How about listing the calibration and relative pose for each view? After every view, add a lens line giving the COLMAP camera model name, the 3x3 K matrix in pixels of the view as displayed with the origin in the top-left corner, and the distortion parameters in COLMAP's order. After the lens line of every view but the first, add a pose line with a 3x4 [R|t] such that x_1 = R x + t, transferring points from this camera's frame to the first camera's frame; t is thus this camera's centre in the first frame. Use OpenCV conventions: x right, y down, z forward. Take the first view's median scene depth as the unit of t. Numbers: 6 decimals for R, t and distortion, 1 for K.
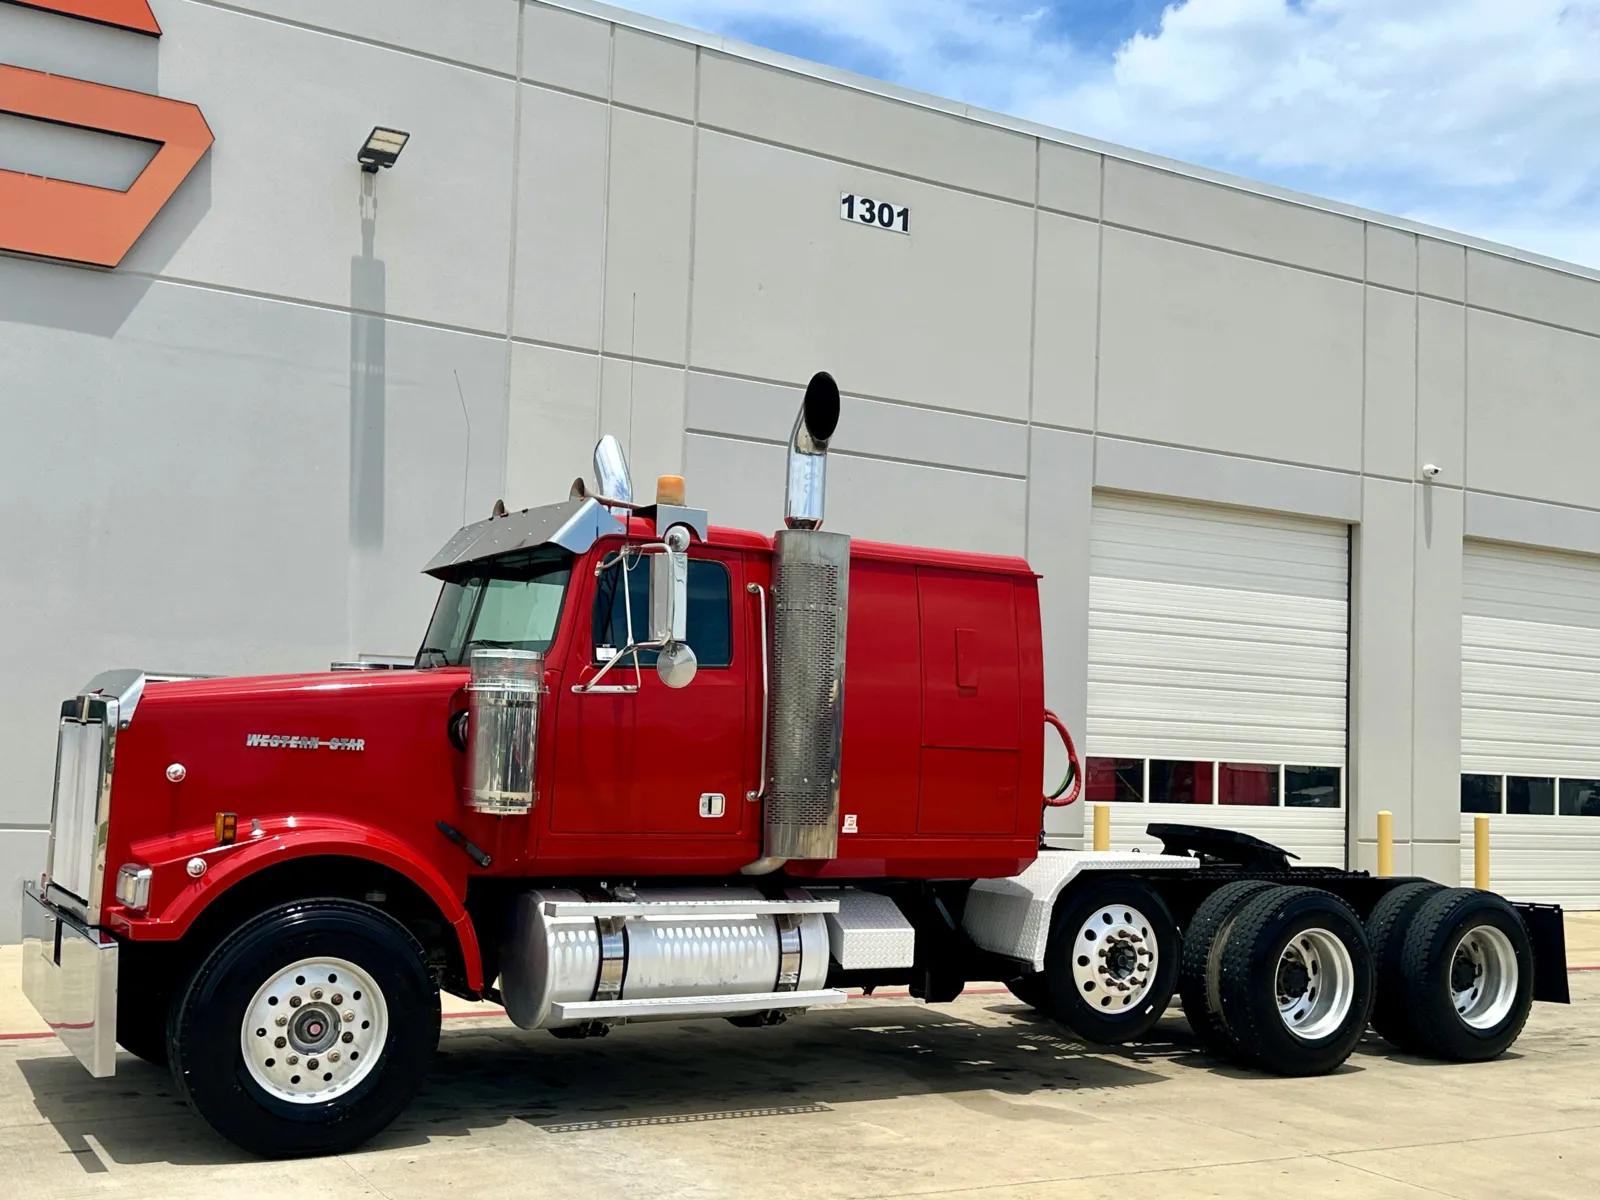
lens RADIAL K [[1704.7, 0, 809.4], [0, 1704.7, 623.6], [0, 0, 1]] dist [0.203807, -0.440767]
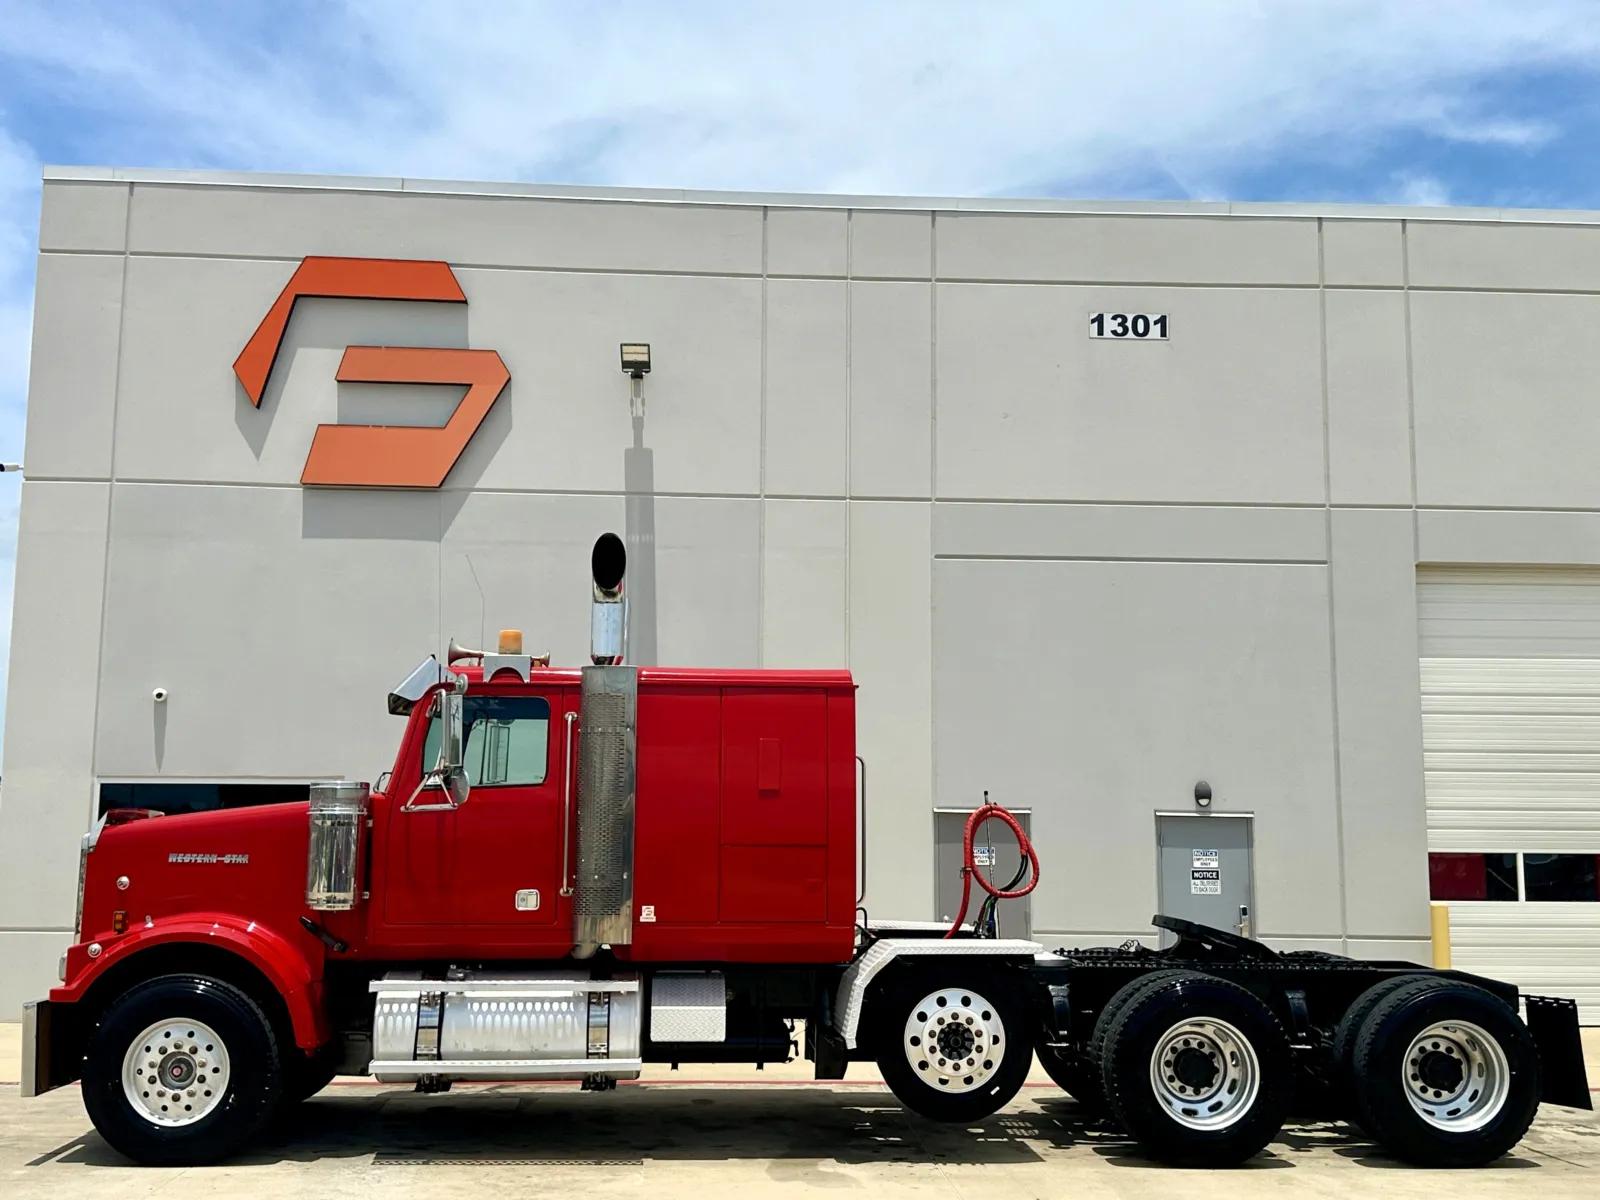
lens RADIAL K [[1712.2, 0, 799.4], [0, 1712.2, 610.9], [0, 0, 1]] dist [0.206443, -0.471417]
pose [[0.888812, -0.091909, -0.448961, 0.584111], [0.059507, 0.994535, -0.085789, 0.016406], [0.454392, 0.049534, 0.889424, -0.007987]]
